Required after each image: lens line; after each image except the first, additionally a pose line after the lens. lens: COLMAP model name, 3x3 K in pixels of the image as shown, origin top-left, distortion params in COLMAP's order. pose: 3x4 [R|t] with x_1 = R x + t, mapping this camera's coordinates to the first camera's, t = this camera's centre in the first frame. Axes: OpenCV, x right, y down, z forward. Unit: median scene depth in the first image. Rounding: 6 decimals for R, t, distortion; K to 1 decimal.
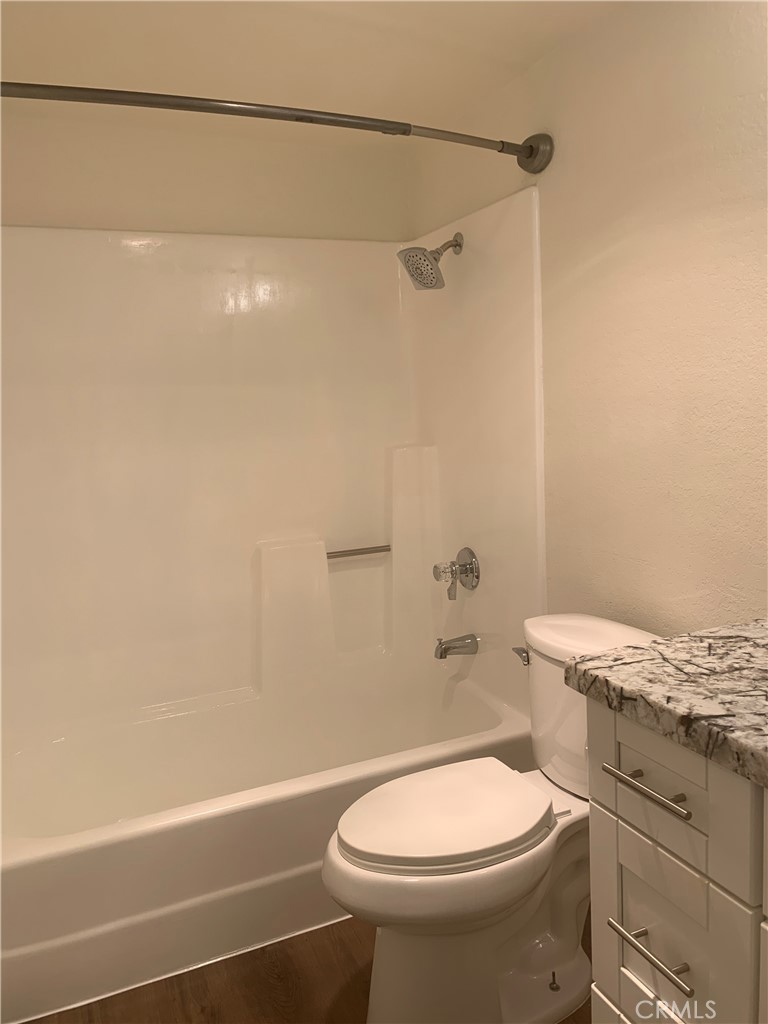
lens RADIAL K [[778.0, 0, 388.0], [0, 778.0, 492.1], [0, 0, 1]] dist [0.049200, -0.064725]
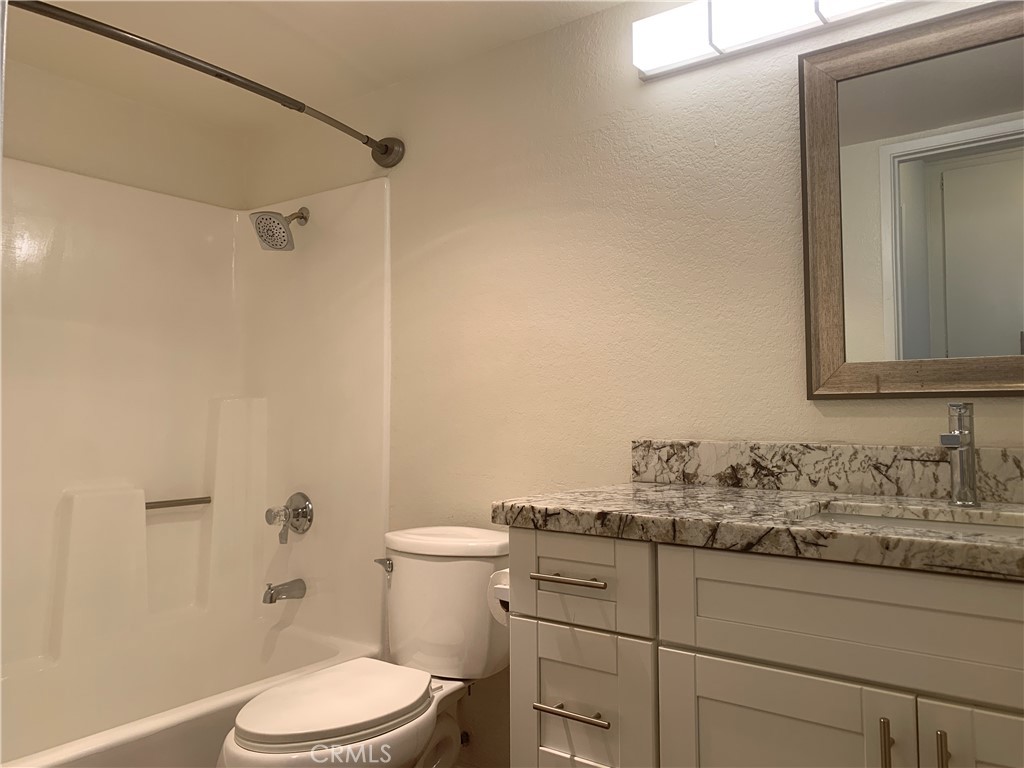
lens RADIAL K [[778.0, 0, 494.8], [0, 778.0, 352.2], [0, 0, 1]] dist [0.049200, -0.064725]
pose [[0.886101, 0.082199, 0.456145, -0.201258], [0.010148, 0.980472, -0.196397, 0.120276], [-0.463381, 0.178656, 0.867963, -0.084684]]
